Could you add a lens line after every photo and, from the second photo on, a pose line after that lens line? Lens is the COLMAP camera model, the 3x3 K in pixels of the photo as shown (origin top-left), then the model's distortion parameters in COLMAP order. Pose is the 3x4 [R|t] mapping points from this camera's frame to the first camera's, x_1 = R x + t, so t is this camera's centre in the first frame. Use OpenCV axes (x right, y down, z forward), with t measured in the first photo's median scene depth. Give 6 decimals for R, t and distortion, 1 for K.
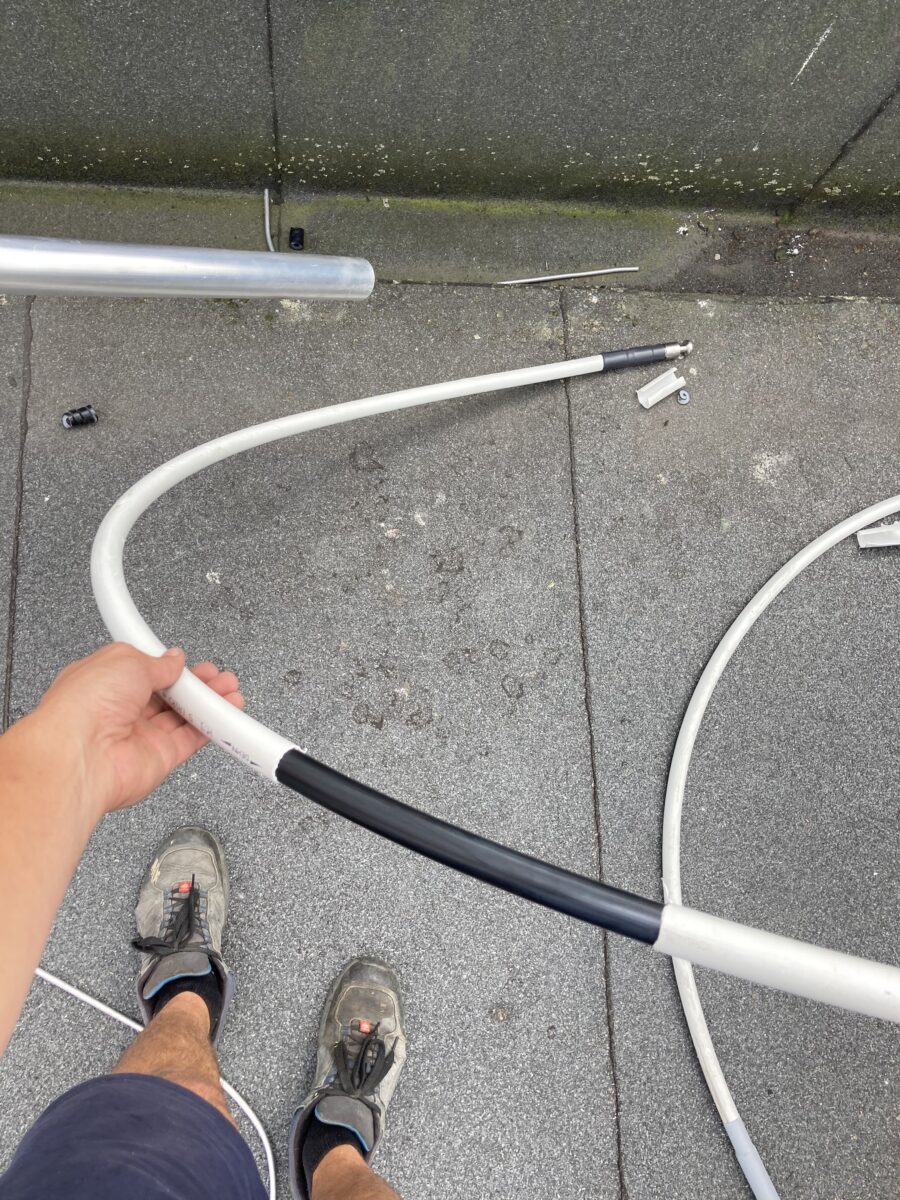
lens RADIAL K [[979.0, 0, 449.5], [0, 979.0, 599.5], [0, 0, 1]] dist [0.008827, 0.008423]
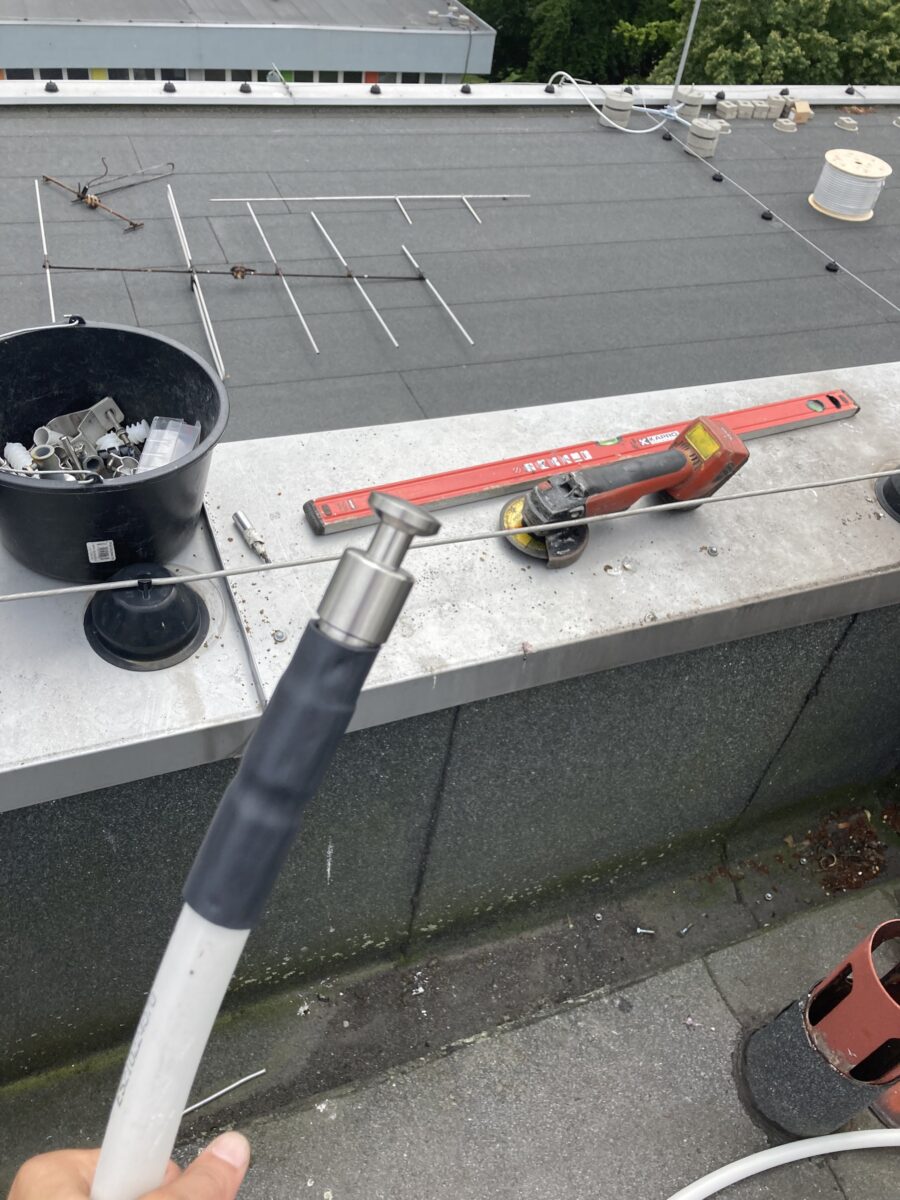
lens RADIAL K [[979.0, 0, 451.0], [0, 979.0, 600.7], [0, 0, 1]] dist [0.008827, 0.008423]
pose [[0.939868, -0.249357, 0.233388, 0.255809], [0.337412, 0.783814, -0.521334, -0.138444], [-0.052935, 0.568733, 0.820817, -0.051743]]
